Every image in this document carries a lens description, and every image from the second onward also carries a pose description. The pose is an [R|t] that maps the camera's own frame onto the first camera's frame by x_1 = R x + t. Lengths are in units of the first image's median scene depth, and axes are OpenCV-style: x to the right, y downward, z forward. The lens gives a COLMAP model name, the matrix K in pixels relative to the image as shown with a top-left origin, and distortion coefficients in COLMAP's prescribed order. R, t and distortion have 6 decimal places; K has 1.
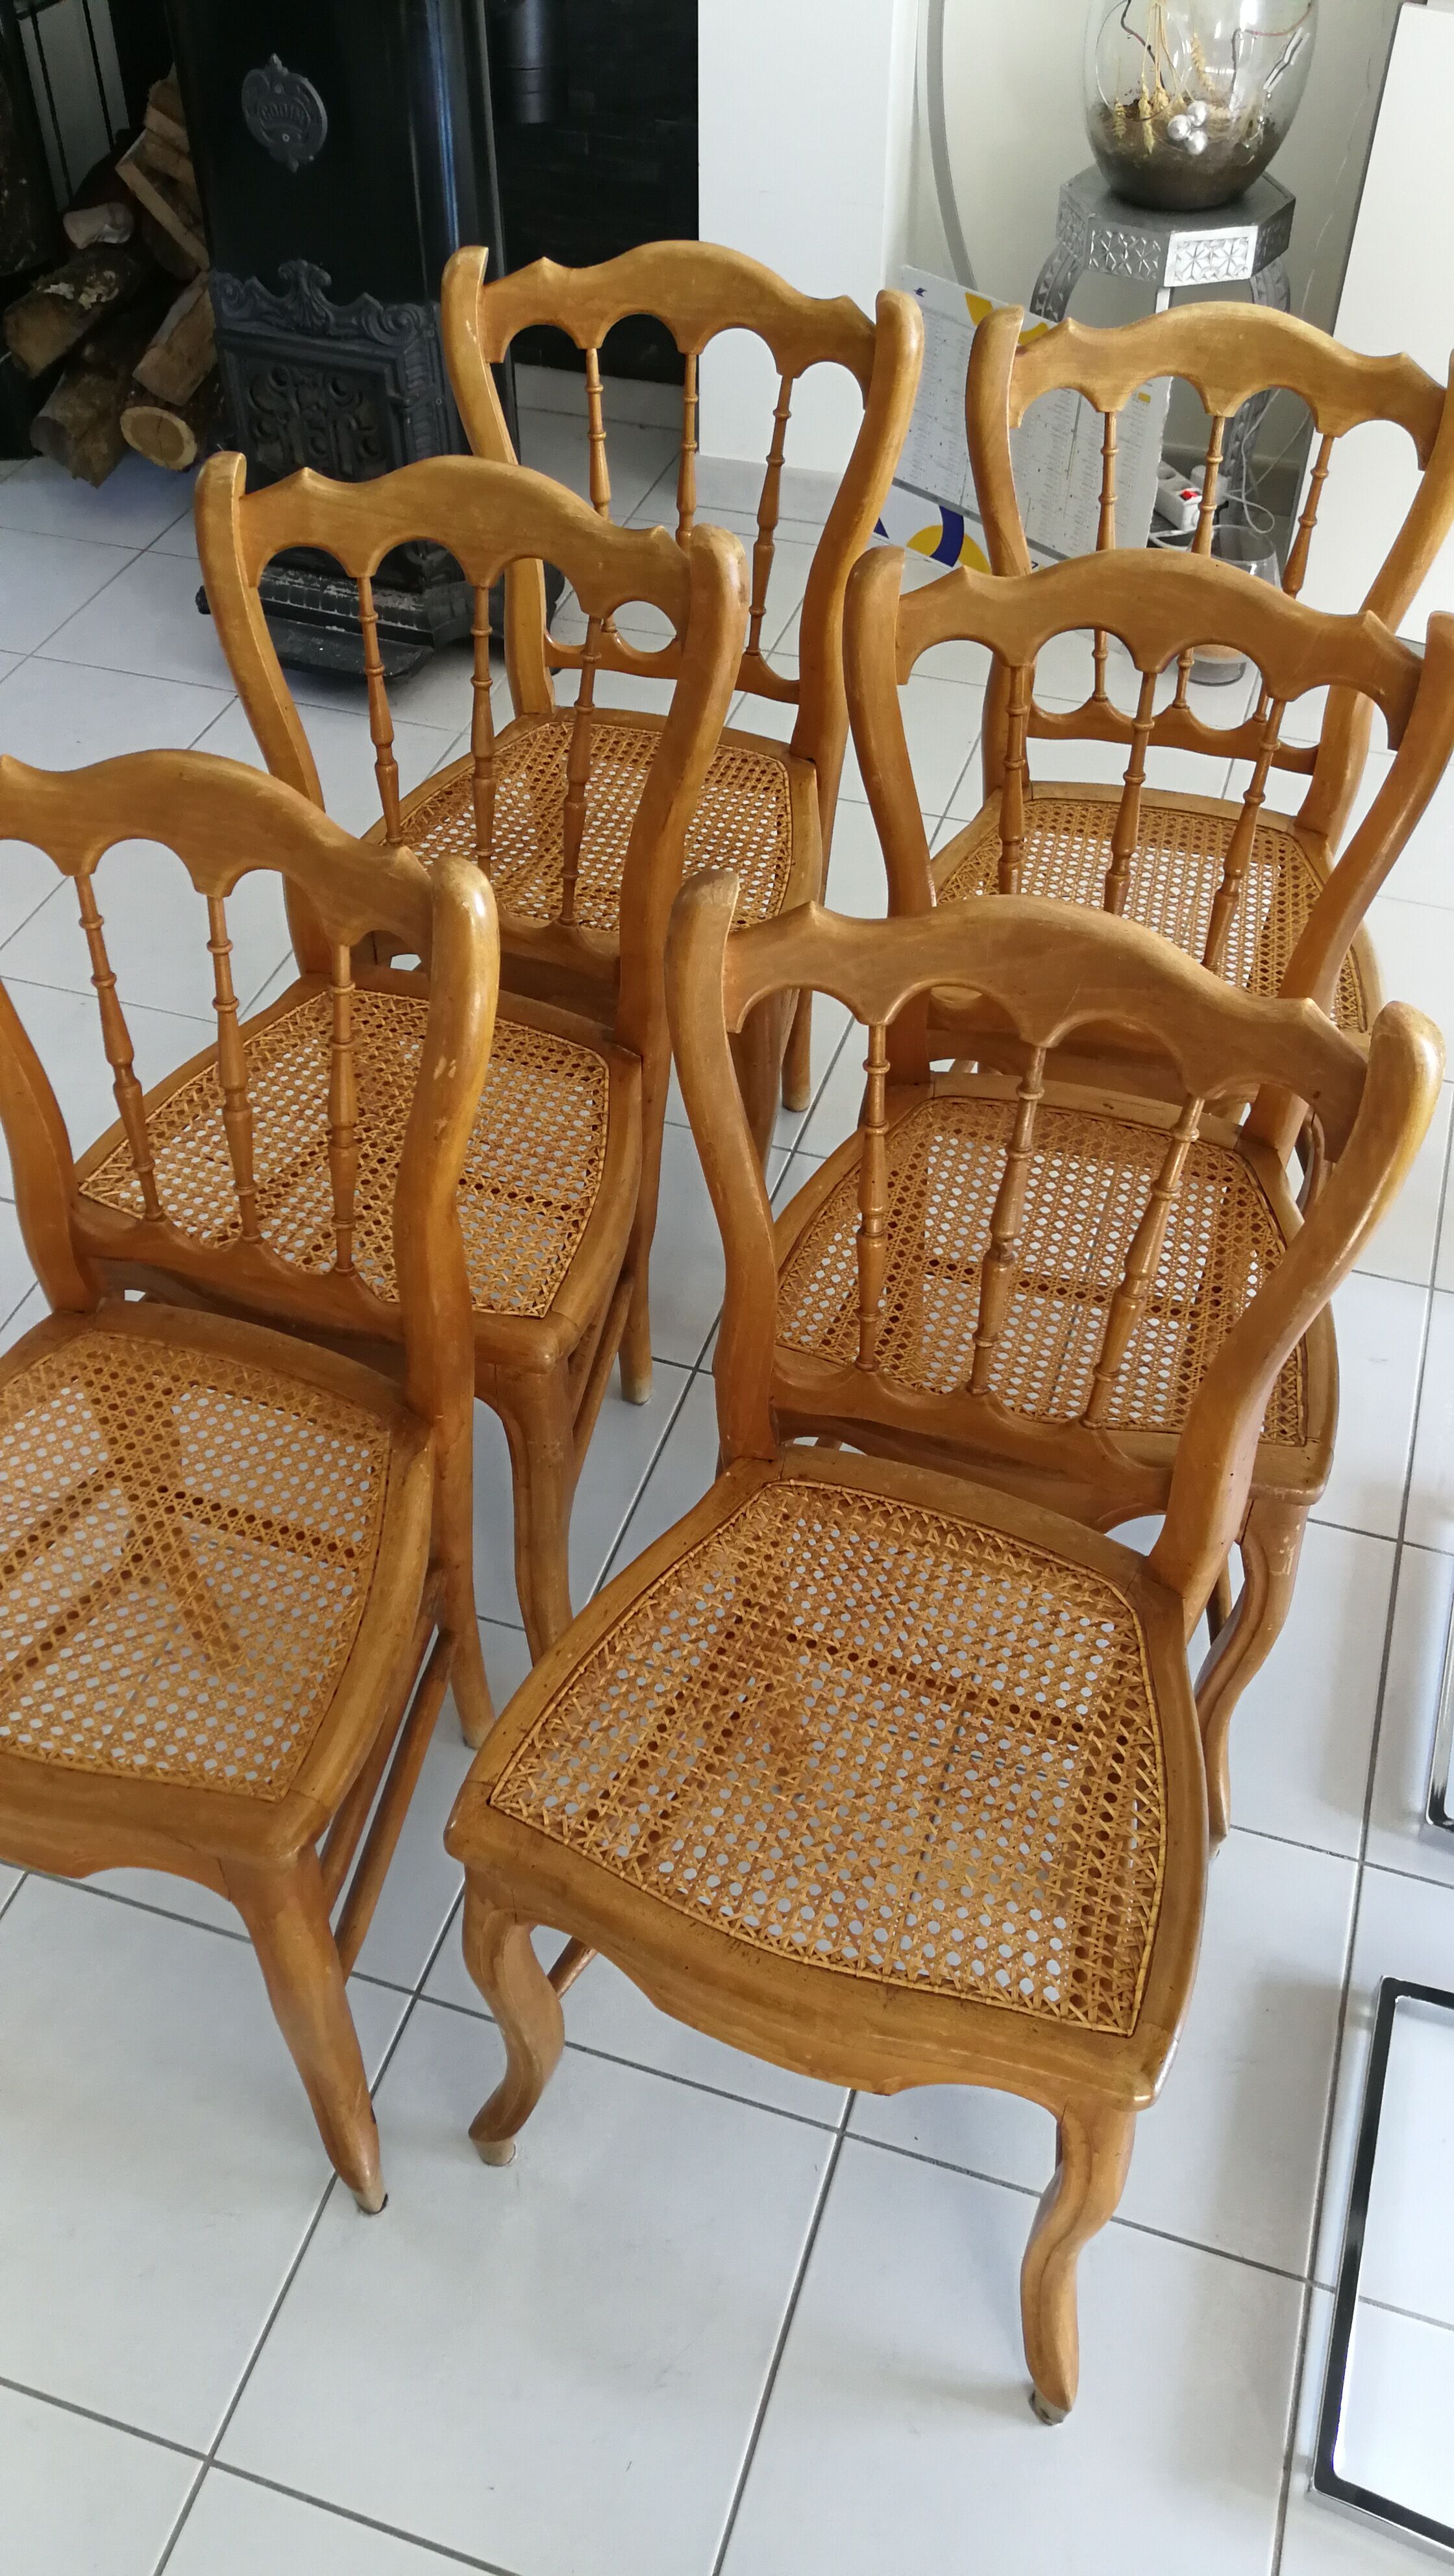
lens RADIAL K [[2092.9, 0, 743.0], [0, 2092.9, 1306.6], [0, 0, 1]] dist [-0.012980, 0.032340]
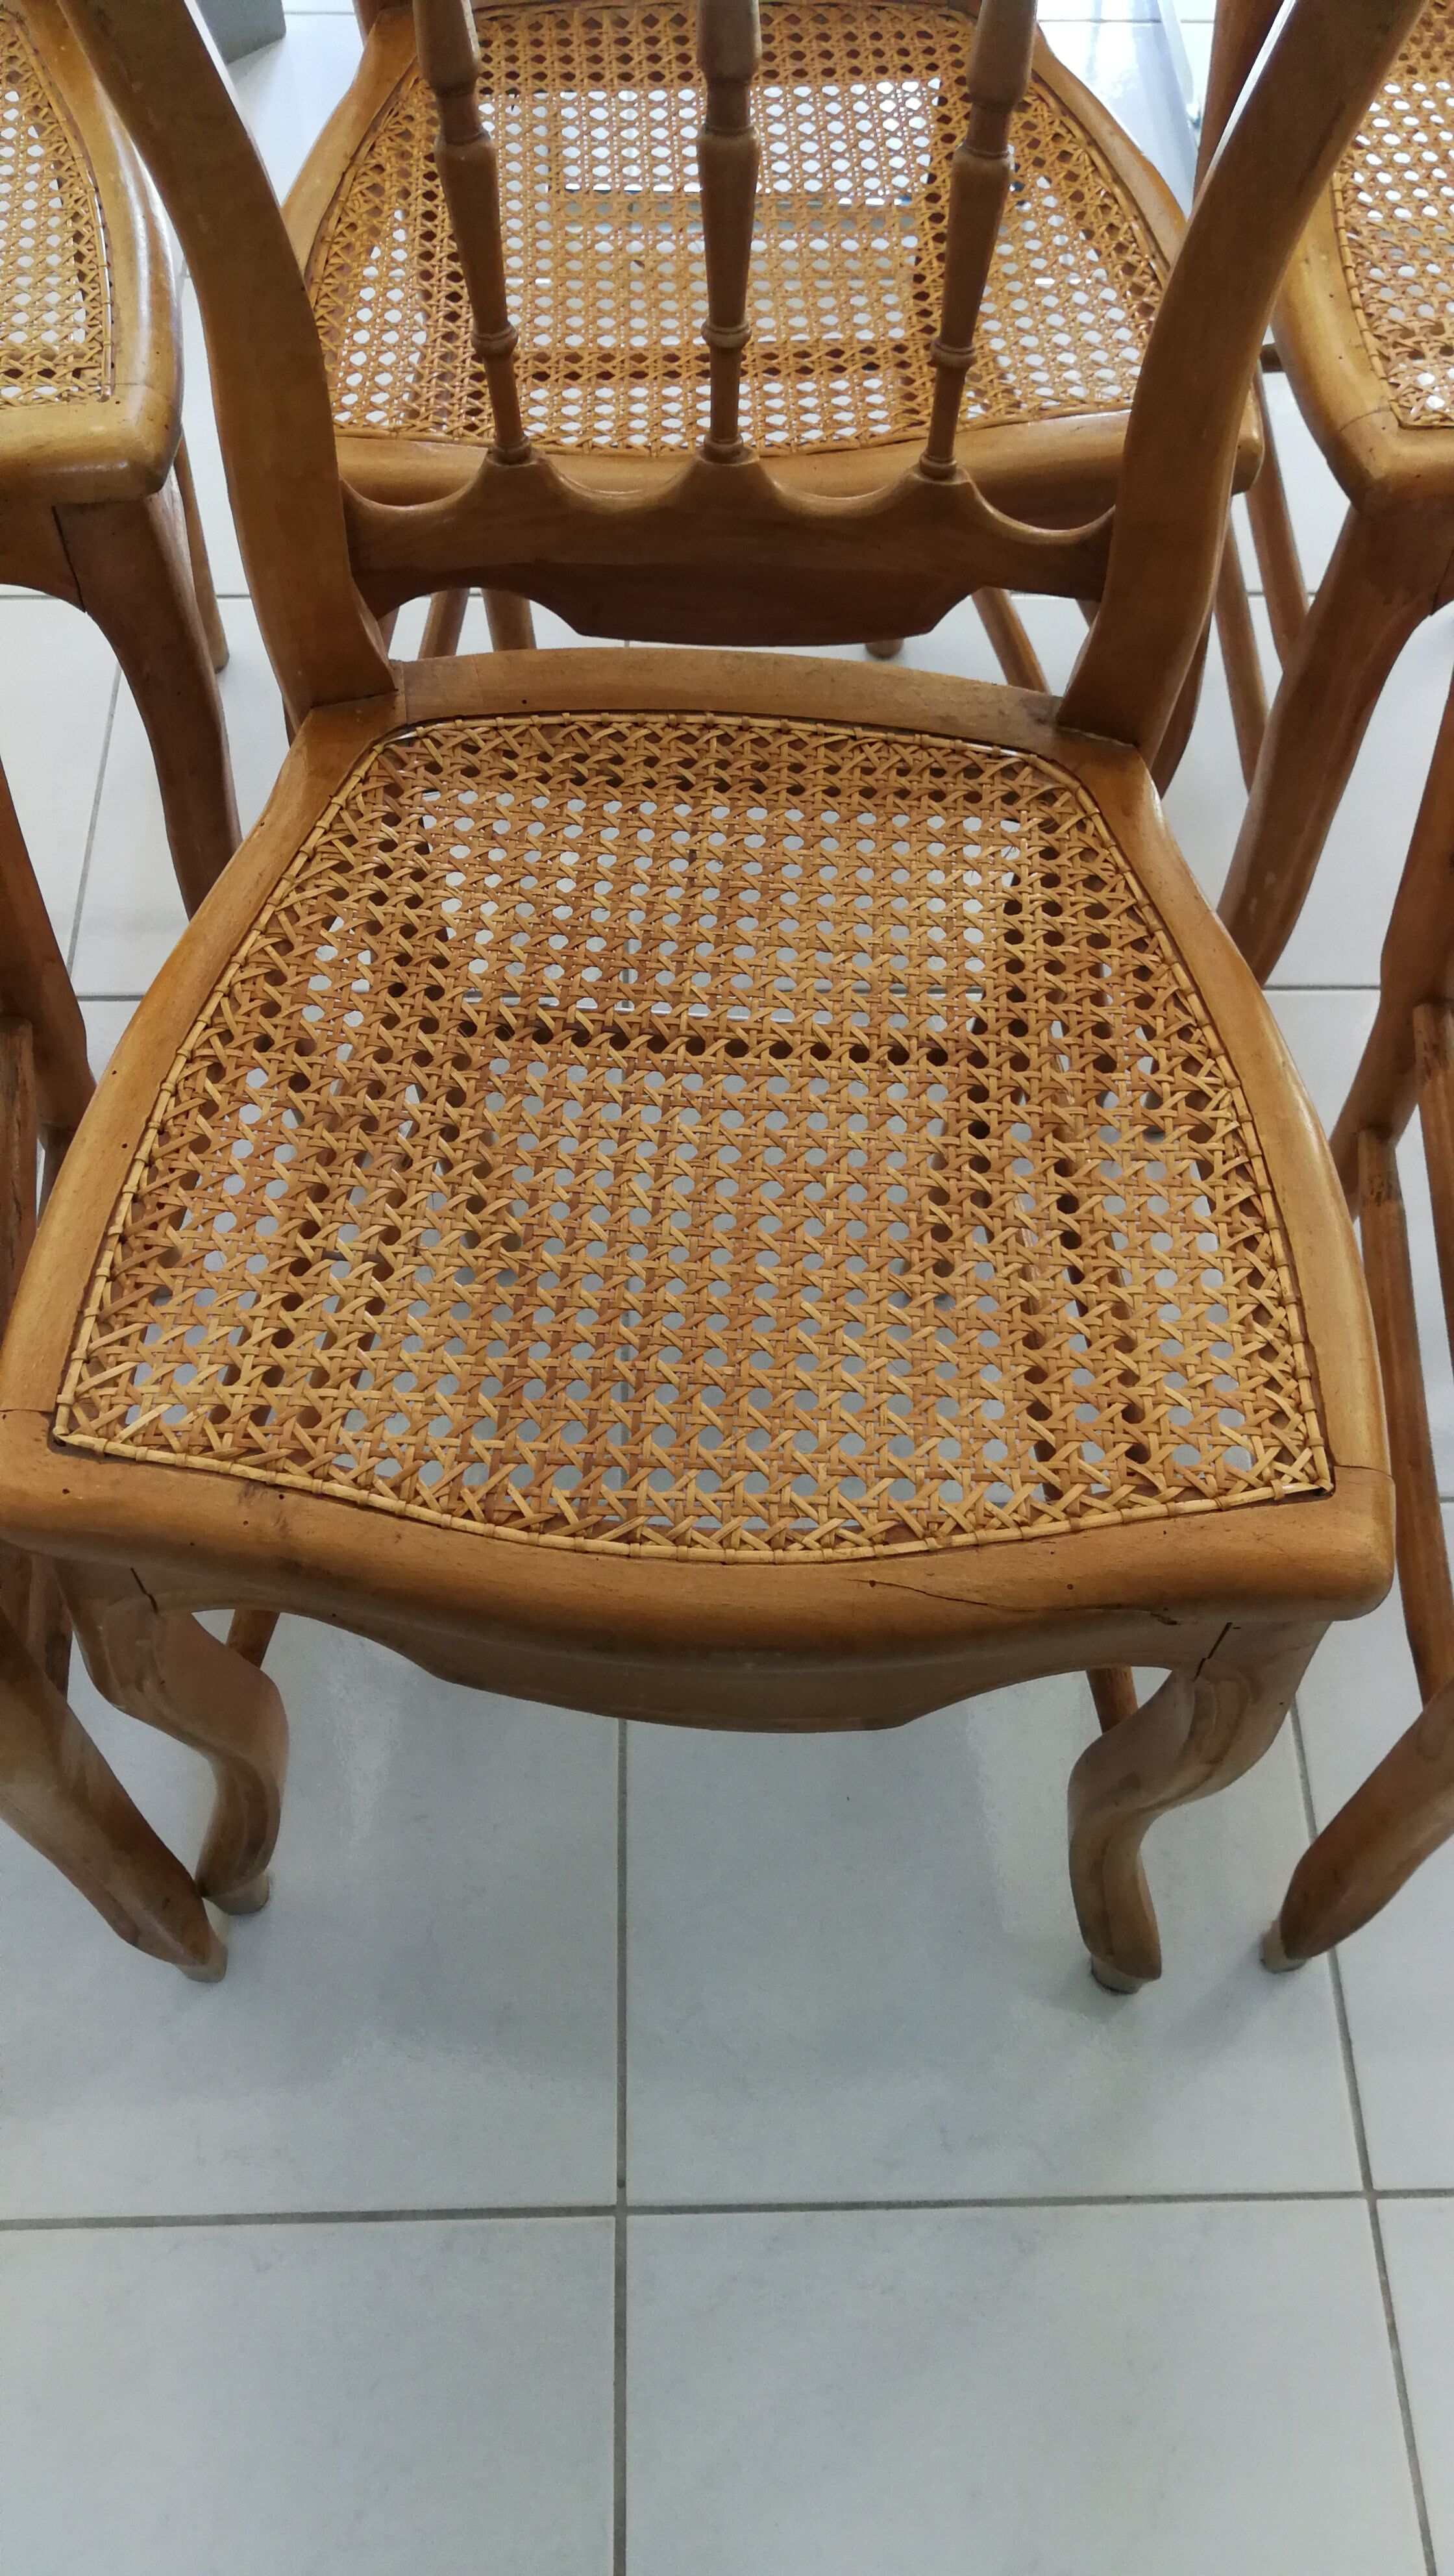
lens RADIAL K [[2092.9, 0, 756.0], [0, 2092.9, 1282.0], [0, 0, 1]] dist [-0.012980, 0.032340]
pose [[0.951165, -0.261113, 0.164635, -0.255302], [0.210177, 0.938450, 0.274112, -0.167292], [-0.226076, -0.226123, 0.947501, 0.617363]]
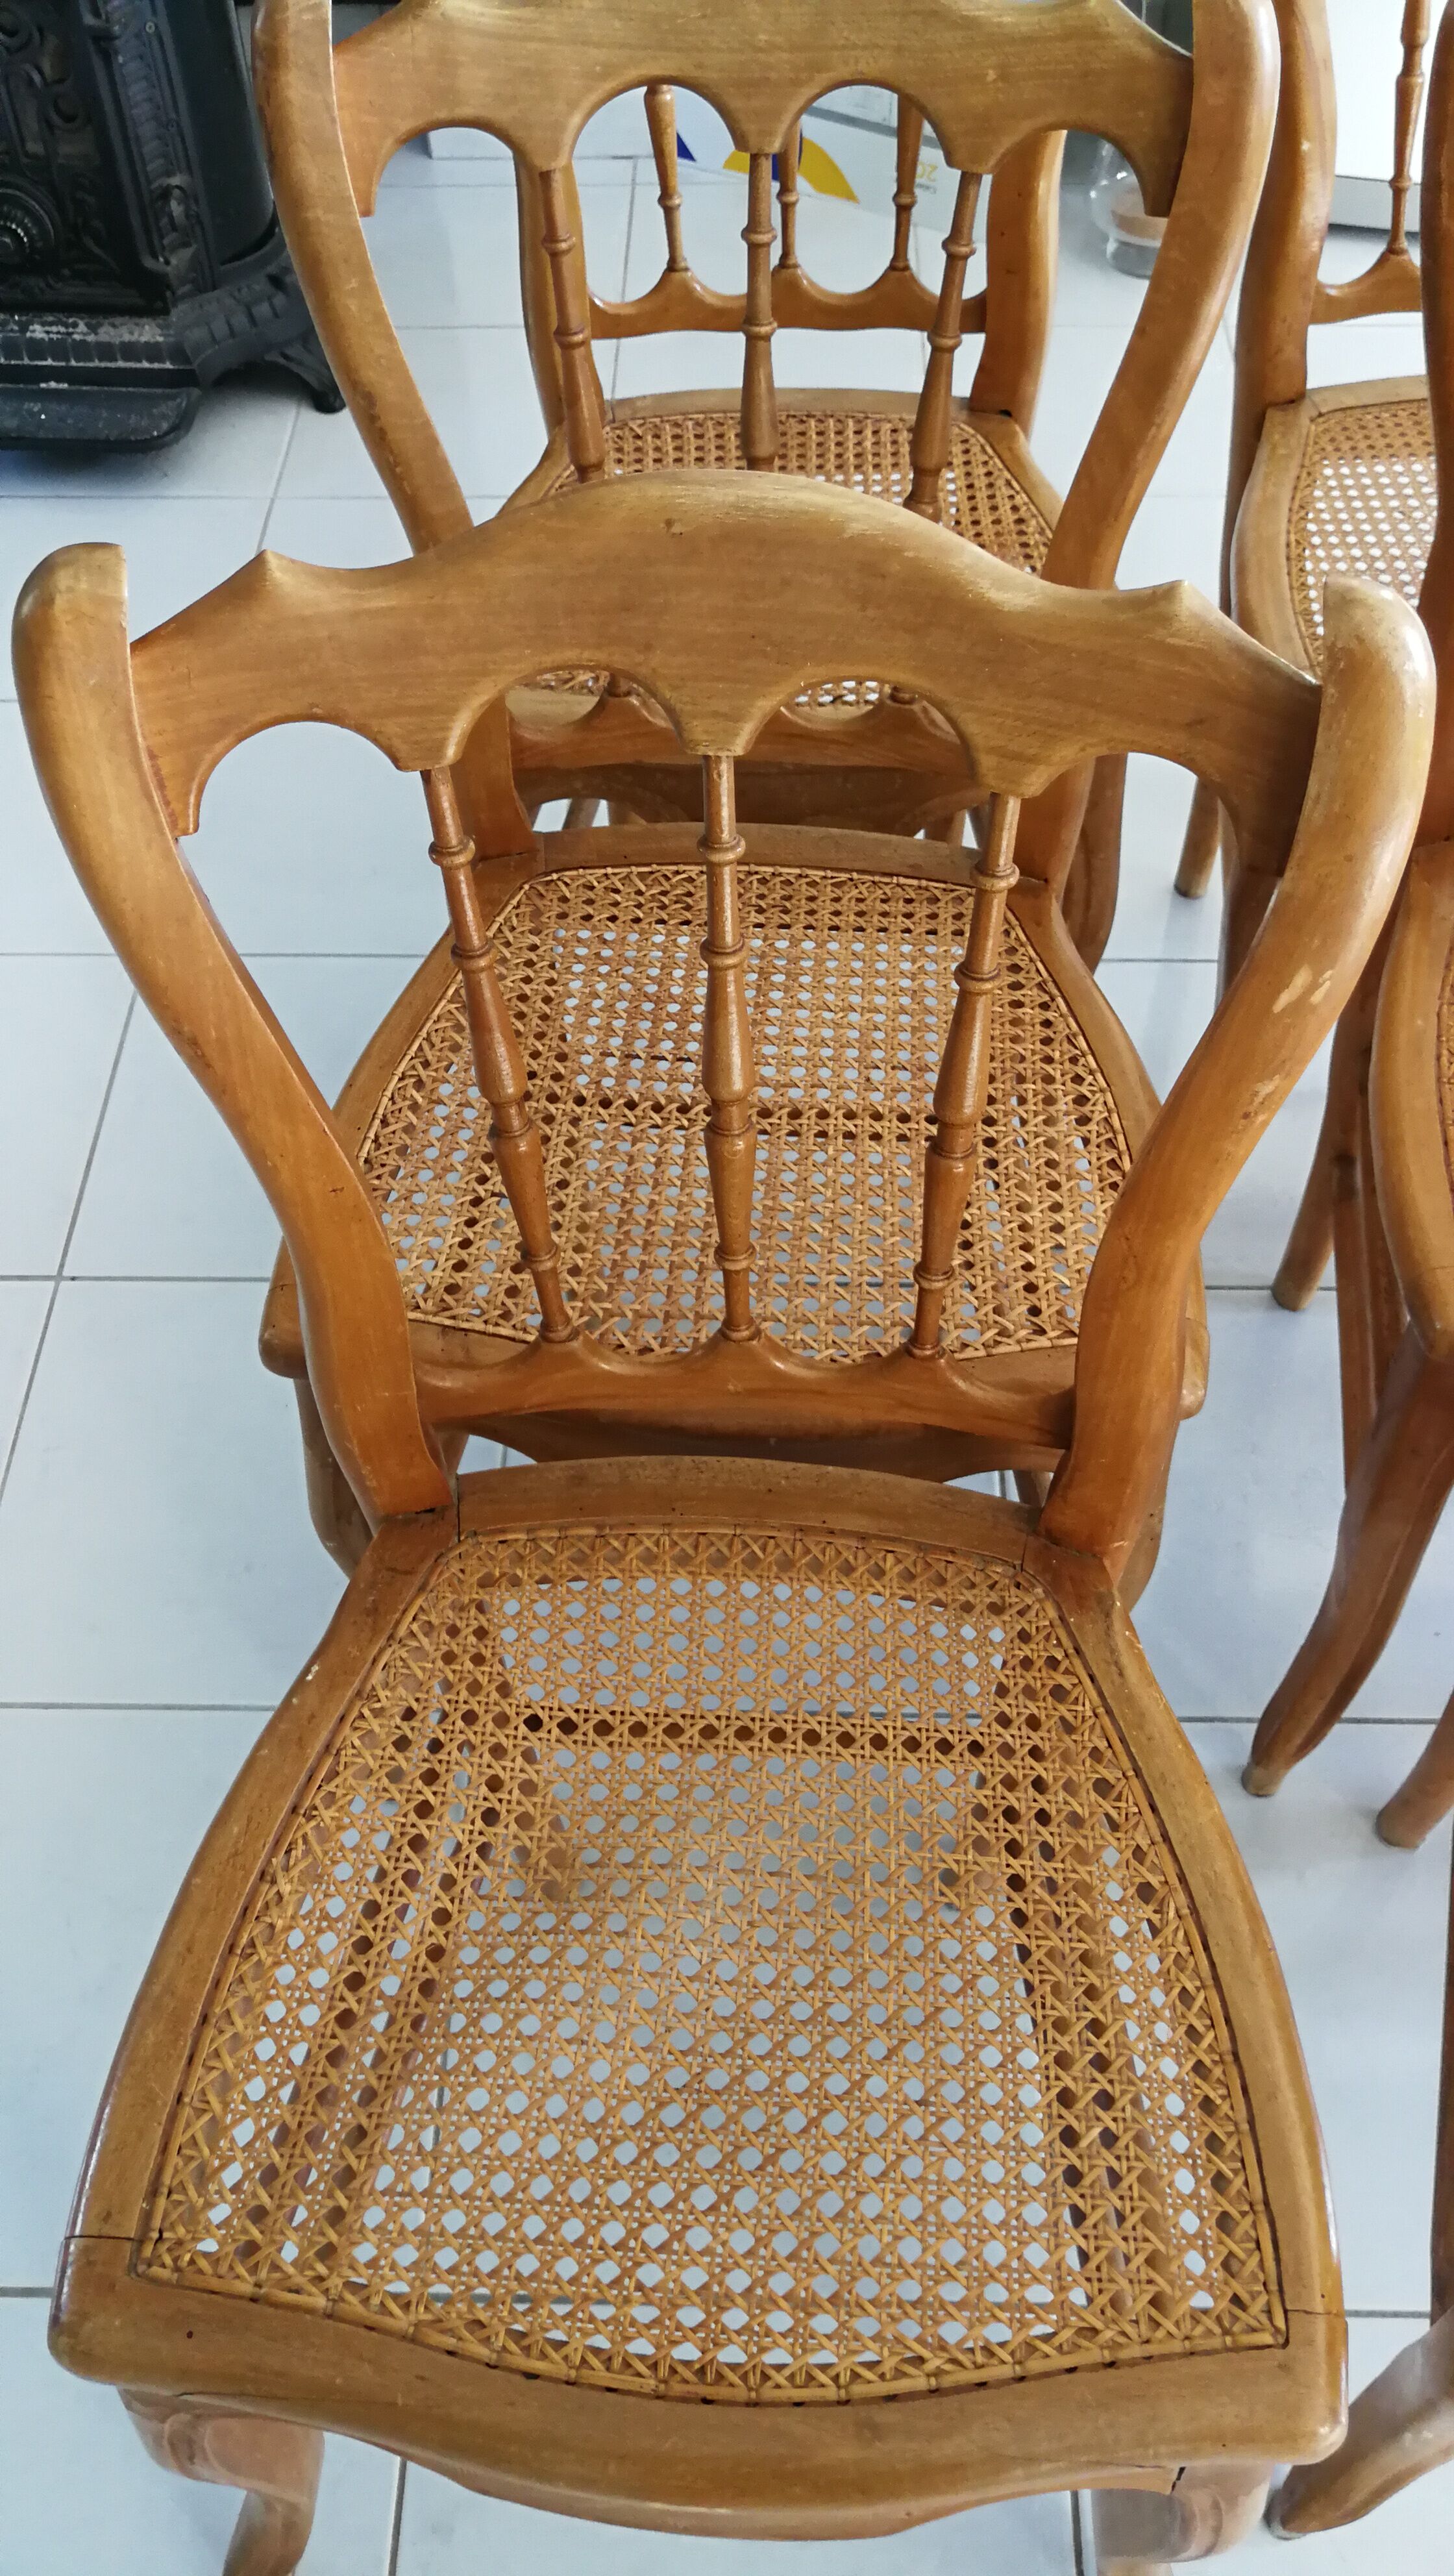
lens RADIAL K [[2092.9, 0, 763.4], [0, 2092.9, 1279.0], [0, 0, 1]] dist [-0.012980, 0.032340]
pose [[0.955774, -0.238399, 0.172224, -0.304493], [0.218840, 0.967712, 0.125069, -0.110806], [-0.196480, -0.081848, 0.977086, 0.398550]]
